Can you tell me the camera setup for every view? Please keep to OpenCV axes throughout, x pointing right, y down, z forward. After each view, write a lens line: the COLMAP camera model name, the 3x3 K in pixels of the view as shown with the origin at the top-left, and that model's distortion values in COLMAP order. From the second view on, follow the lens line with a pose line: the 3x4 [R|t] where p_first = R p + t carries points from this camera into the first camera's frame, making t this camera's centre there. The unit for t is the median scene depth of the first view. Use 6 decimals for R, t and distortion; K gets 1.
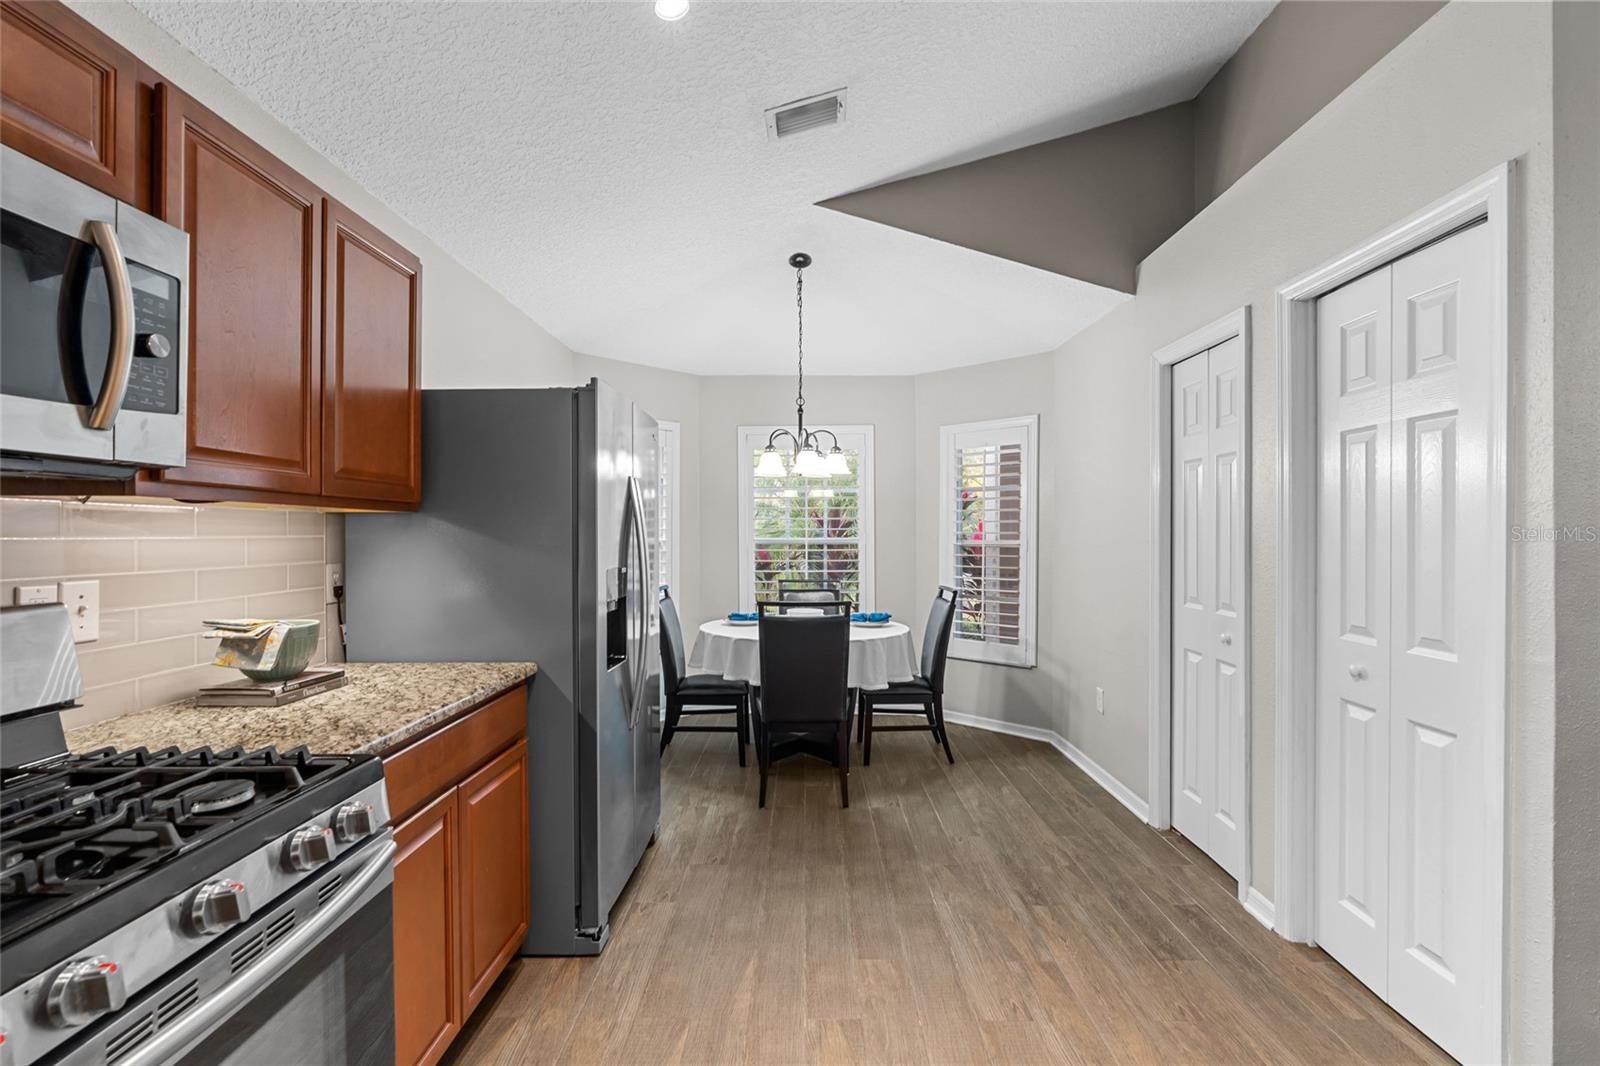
lens RADIAL K [[724.6, 0, 803.9], [0, 724.6, 532.6], [0, 0, 1]] dist [-0.010346, 0.004218]
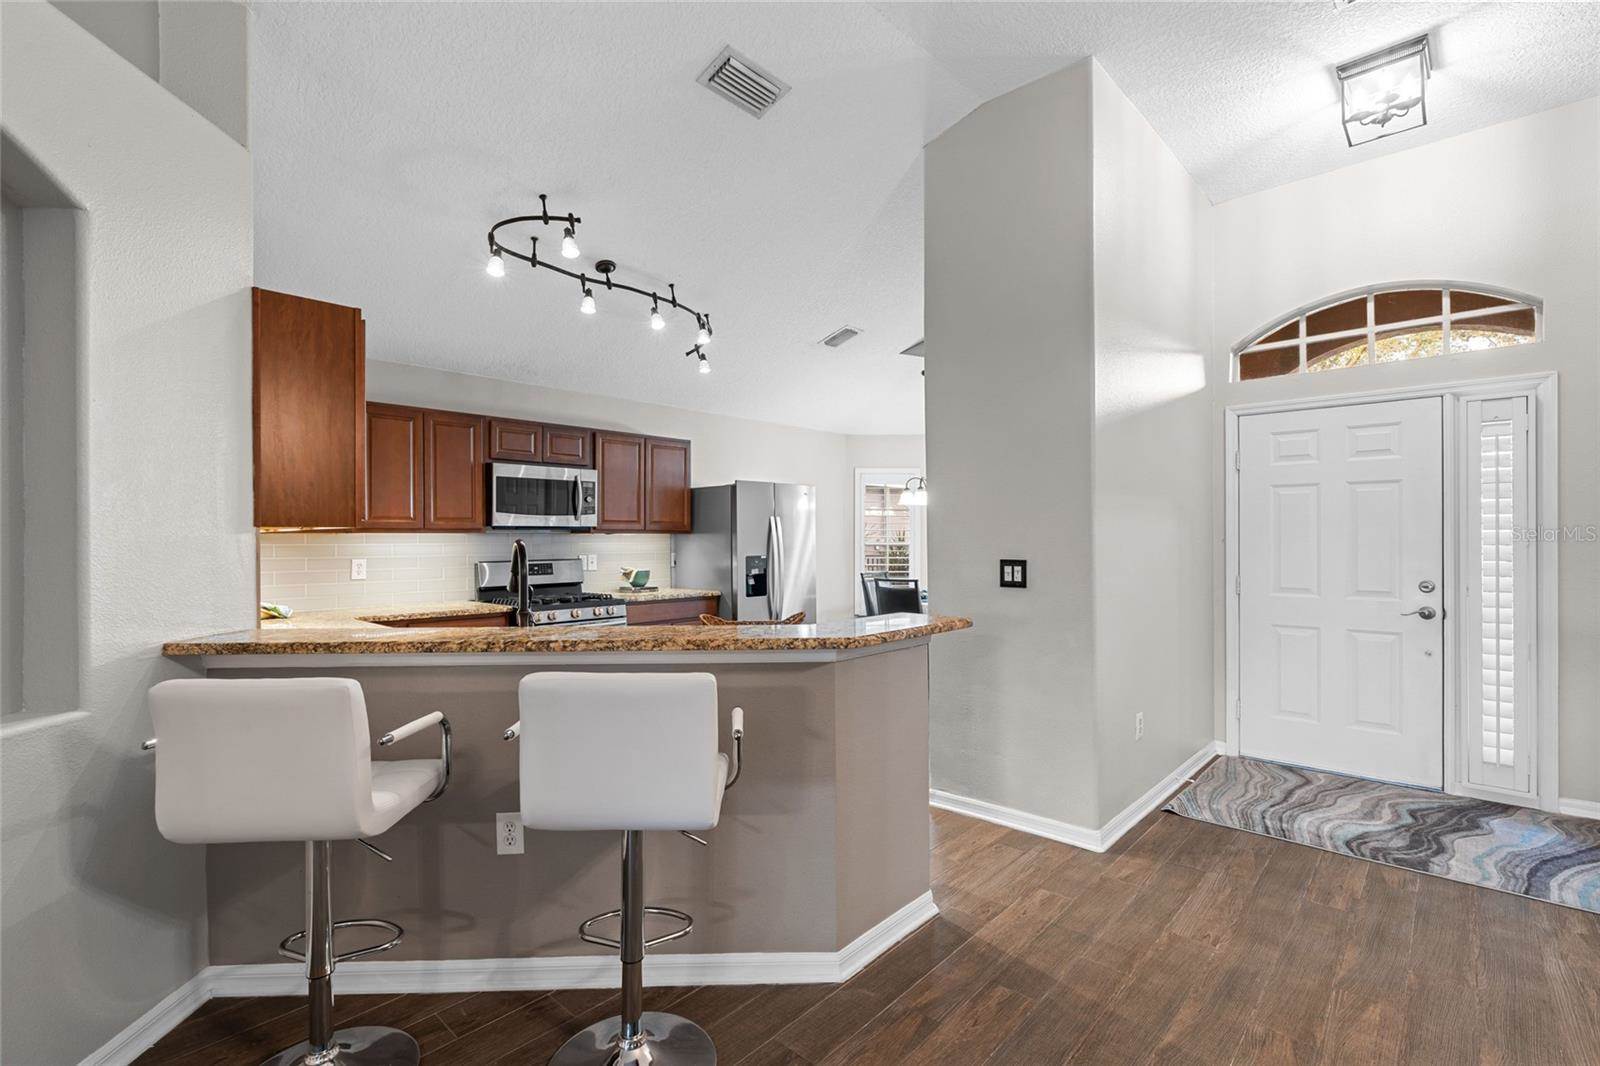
lens RADIAL K [[724.6, 0, 795.4], [0, 724.6, 538.1], [0, 0, 1]] dist [-0.010346, 0.004218]
pose [[0.742123, -0.001577, -0.670262, 2.066774], [0.004680, 0.999985, 0.002829, -0.022181], [0.670247, -0.005237, 0.742119, -0.986992]]
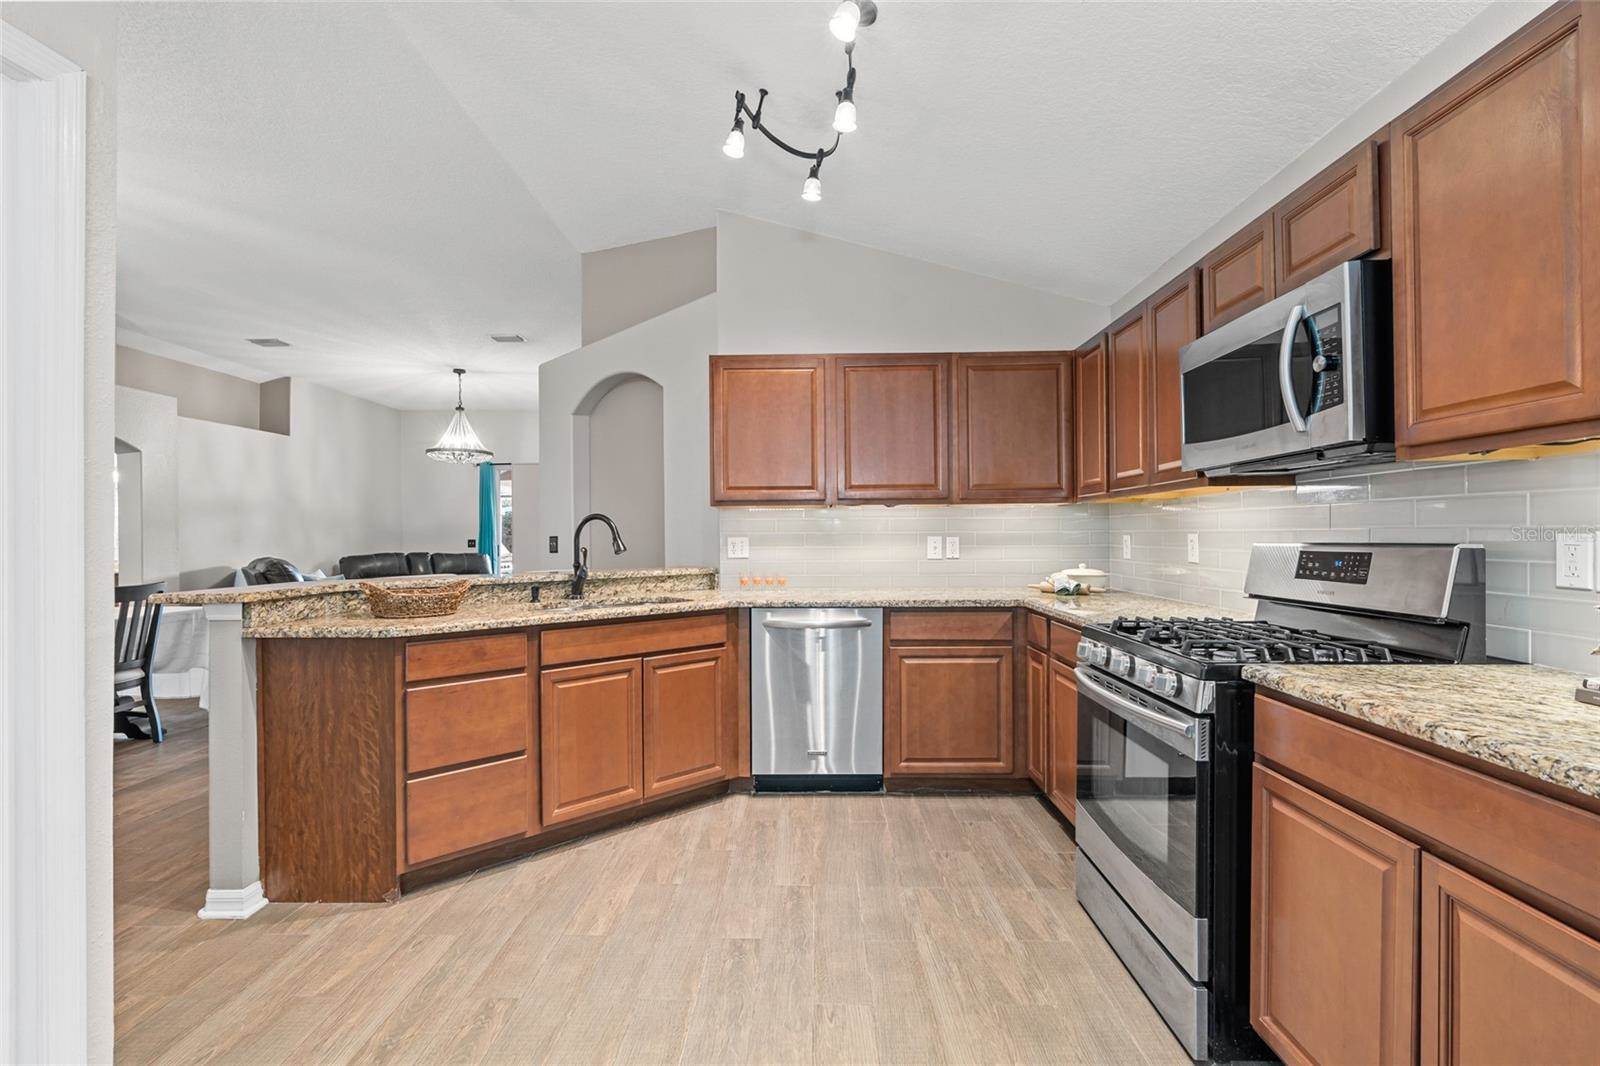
lens RADIAL K [[724.6, 0, 800.6], [0, 724.6, 530.8], [0, 0, 1]] dist [-0.010346, 0.004218]
pose [[-0.999899, 0.013067, 0.005547, 0.091372], [0.013014, 0.999870, -0.009535, 0.054221], [-0.005671, -0.009462, -0.999939, 1.721812]]
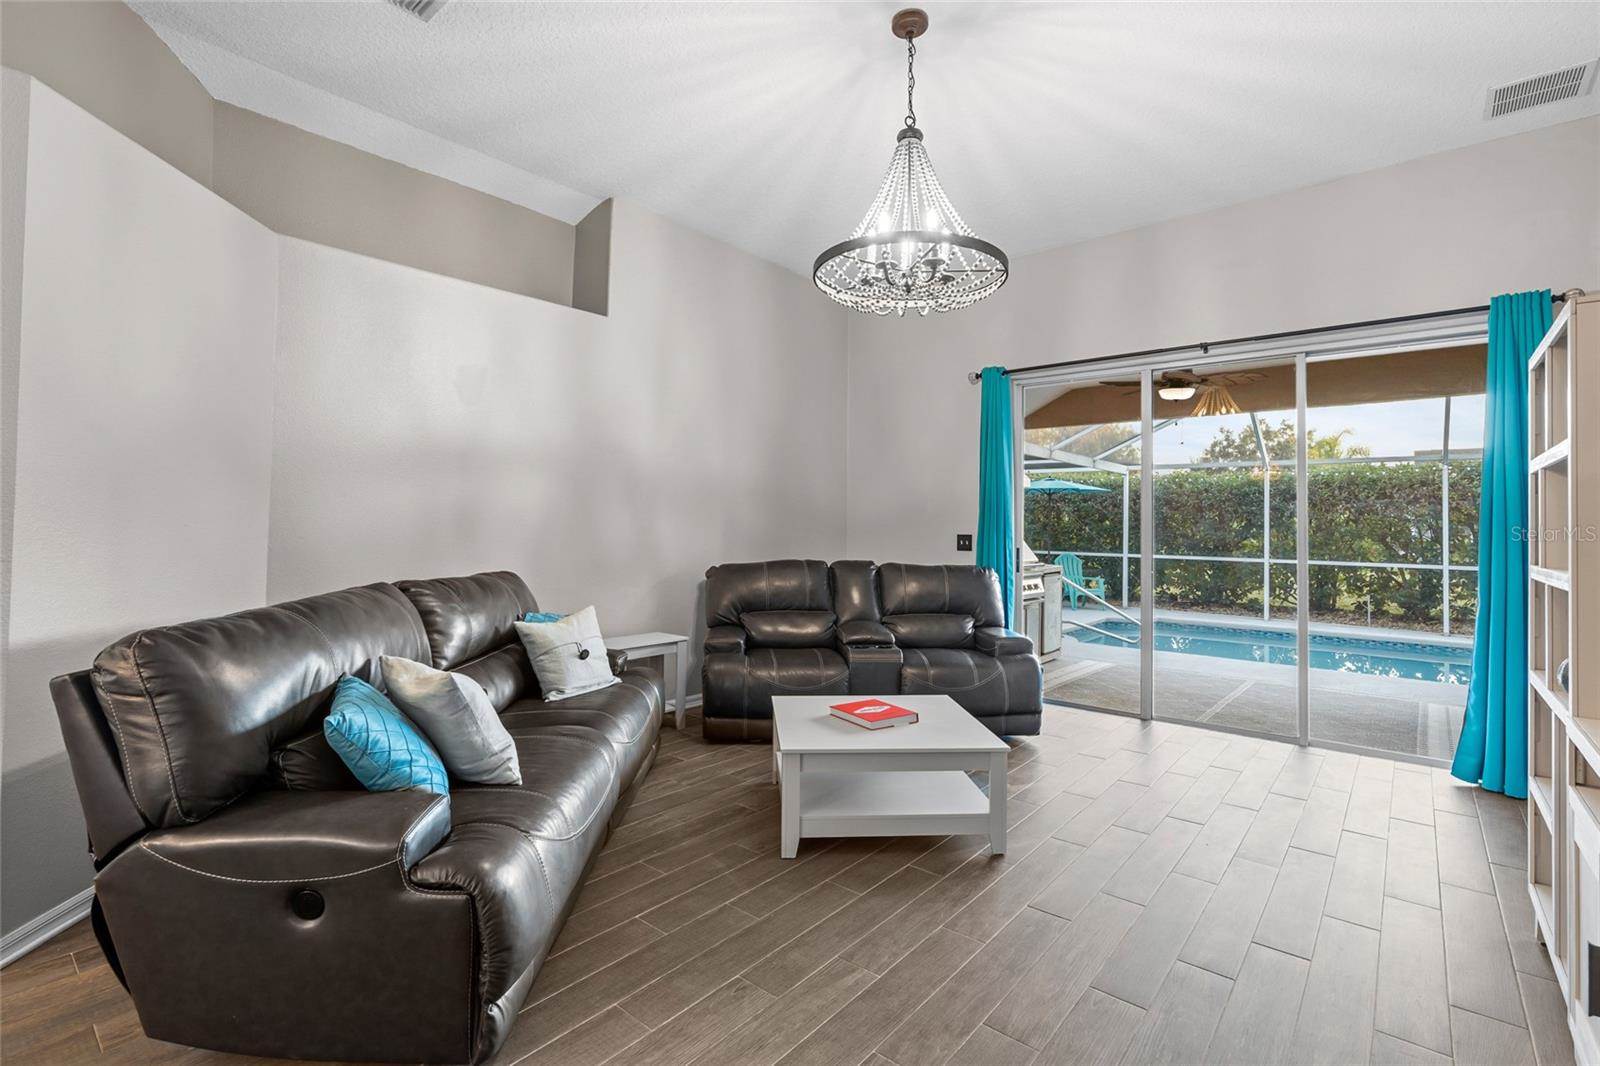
lens RADIAL K [[724.6, 0, 798.8], [0, 724.6, 504.1], [0, 0, 1]] dist [-0.010346, 0.004218]
pose [[-0.766405, 0.011087, 0.642262, 1.748031], [-0.012038, 0.999428, -0.031617, 0.002297], [-0.642245, -0.031963, -0.765833, -2.201433]]
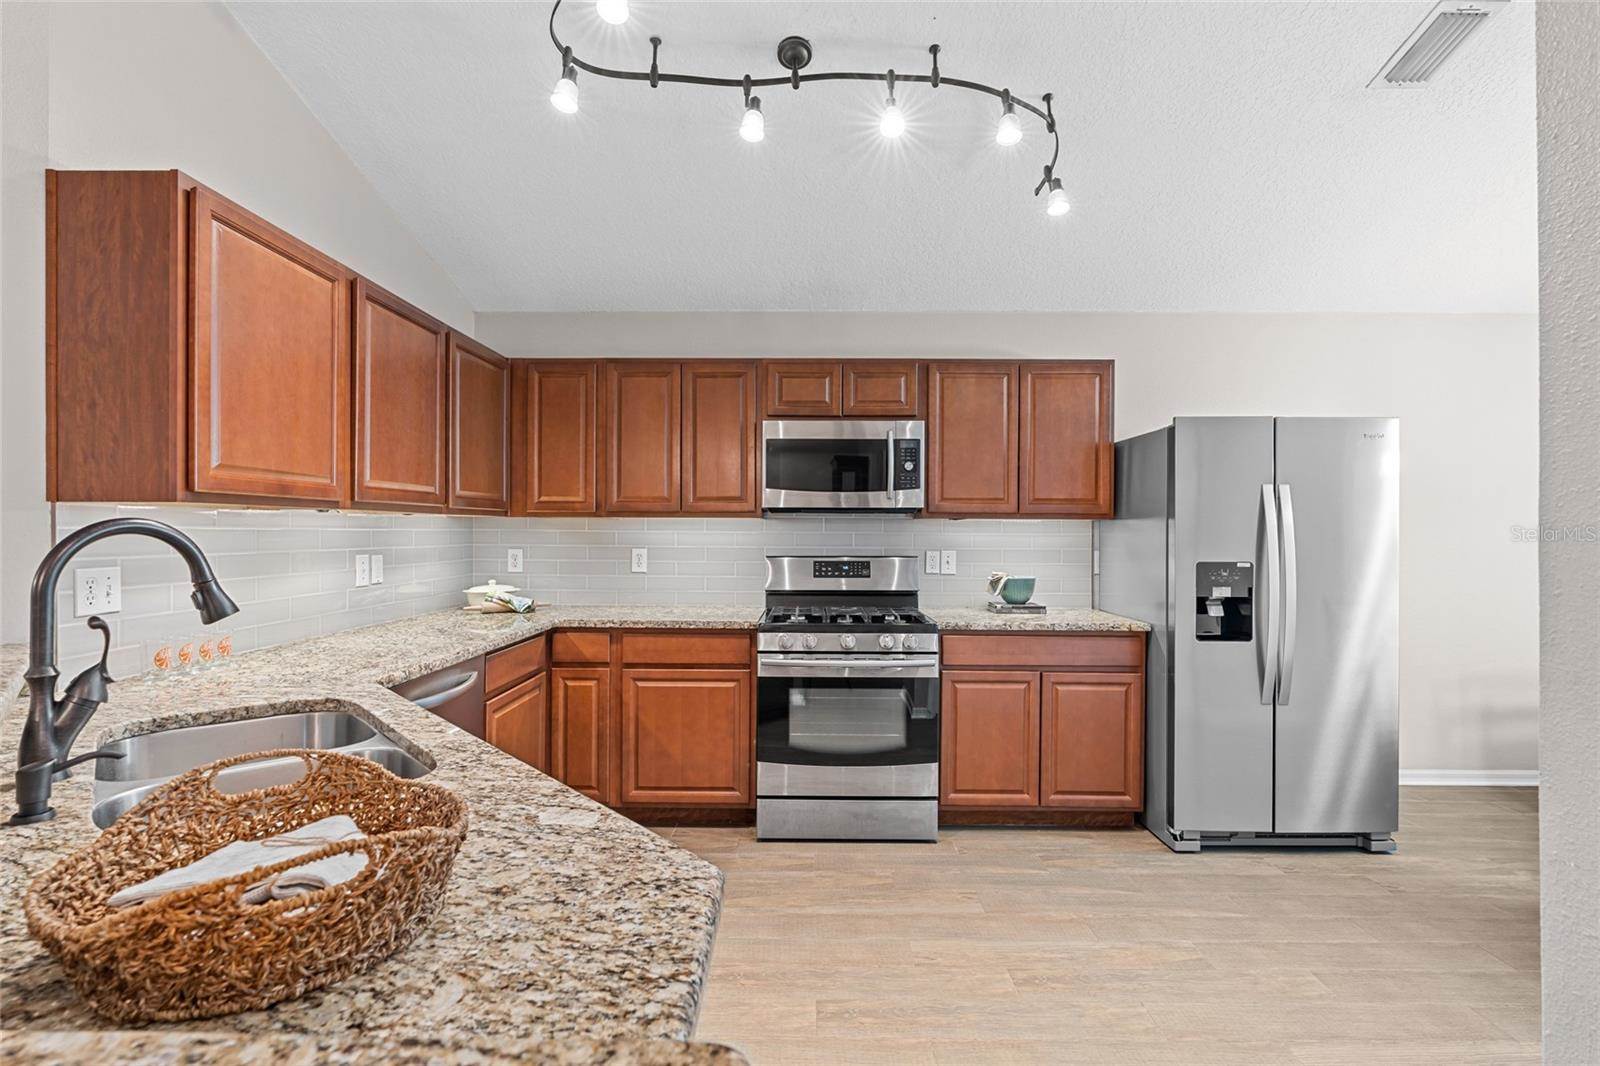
lens RADIAL K [[724.6, 0, 791.4], [0, 724.6, 529.9], [0, 0, 1]] dist [-0.010346, 0.004218]
pose [[0.003489, 0.001864, -0.999992, 1.372089], [-0.001056, 0.999998, 0.001860, -0.008184], [0.999993, 0.001050, 0.003491, 0.374132]]
